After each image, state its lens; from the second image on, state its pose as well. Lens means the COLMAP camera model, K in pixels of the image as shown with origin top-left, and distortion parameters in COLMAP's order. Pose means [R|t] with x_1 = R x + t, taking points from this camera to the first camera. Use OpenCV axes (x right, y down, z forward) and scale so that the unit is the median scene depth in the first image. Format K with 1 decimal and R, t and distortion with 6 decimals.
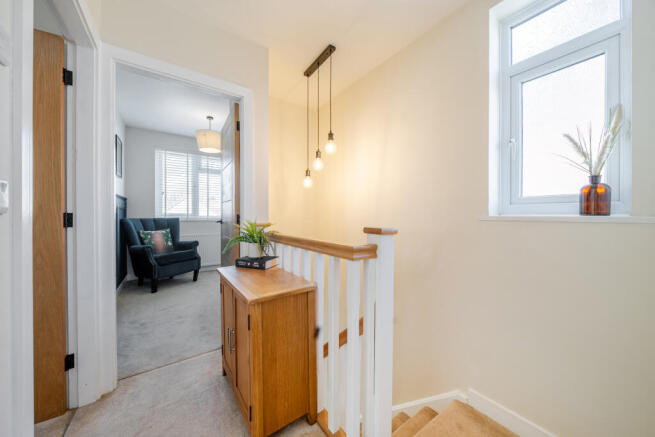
lens RADIAL K [[225.2, 0, 332.1], [0, 225.2, 214.3], [0, 0, 1]] dist [-0.002282, -0.000134]
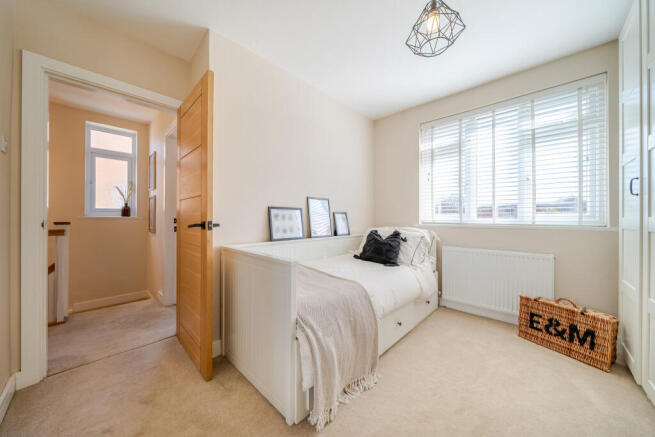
lens RADIAL K [[225.2, 0, 331.3], [0, 225.2, 215.1], [0, 0, 1]] dist [-0.002282, -0.000134]
pose [[-0.158670, 0.001206, 0.987331, -2.232575], [0.004888, 0.999988, -0.000436, 0.003942], [-0.987320, 0.004757, -0.158674, -1.235950]]
